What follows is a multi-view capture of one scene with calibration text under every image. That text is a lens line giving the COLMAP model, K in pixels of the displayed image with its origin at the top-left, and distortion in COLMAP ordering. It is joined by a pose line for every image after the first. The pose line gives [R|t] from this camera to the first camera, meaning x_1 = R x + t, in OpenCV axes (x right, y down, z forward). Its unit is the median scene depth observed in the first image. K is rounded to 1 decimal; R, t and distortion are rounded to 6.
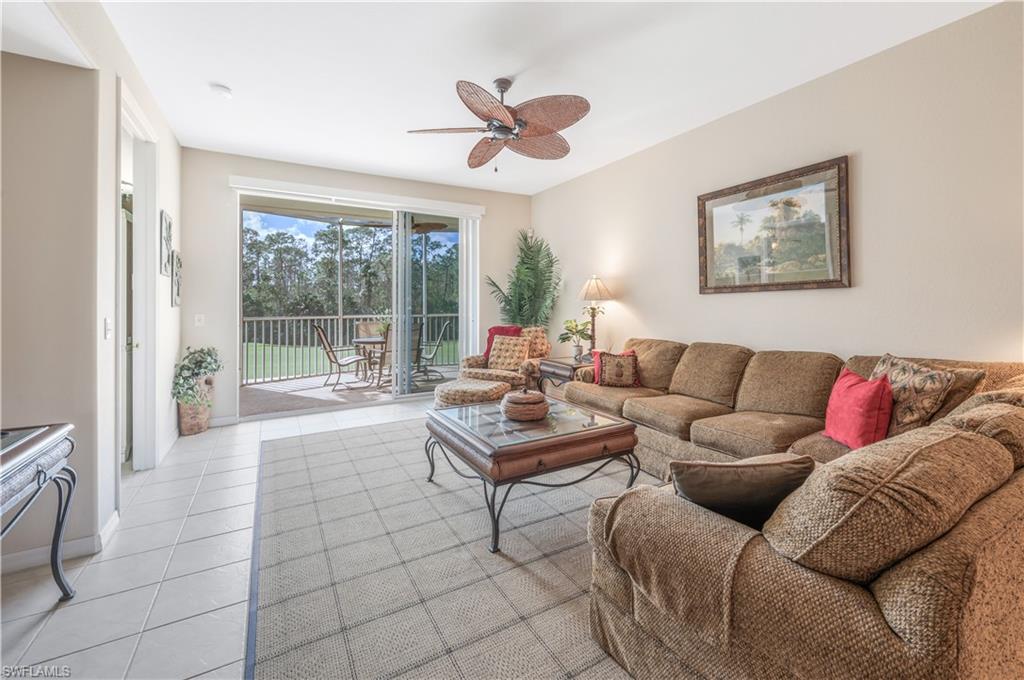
lens RADIAL K [[423.7, 0, 515.8], [0, 423.7, 302.5], [0, 0, 1]] dist [-0.001794, -0.000048]
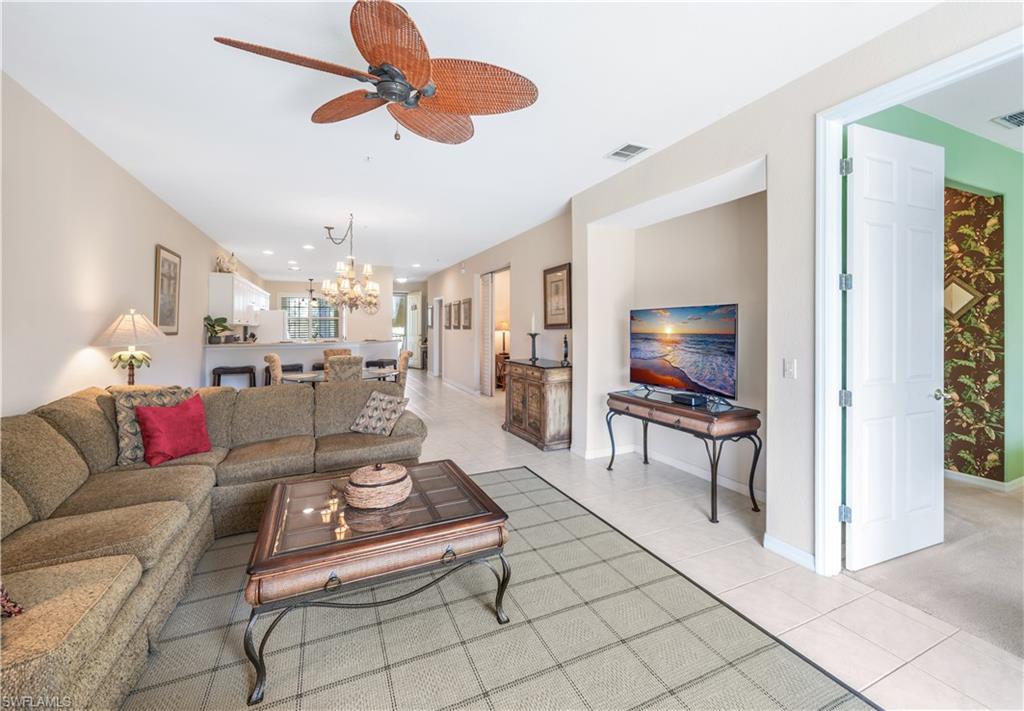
lens RADIAL K [[442.6, 0, 545.1], [0, 442.6, 322.1], [0, 0, 1]] dist [-0.000373, -0.000152]
pose [[-0.998040, 0.010164, 0.061745, -0.195436], [0.009336, 0.999863, -0.013680, -0.023173], [-0.061875, -0.013077, -0.997998, 1.060563]]
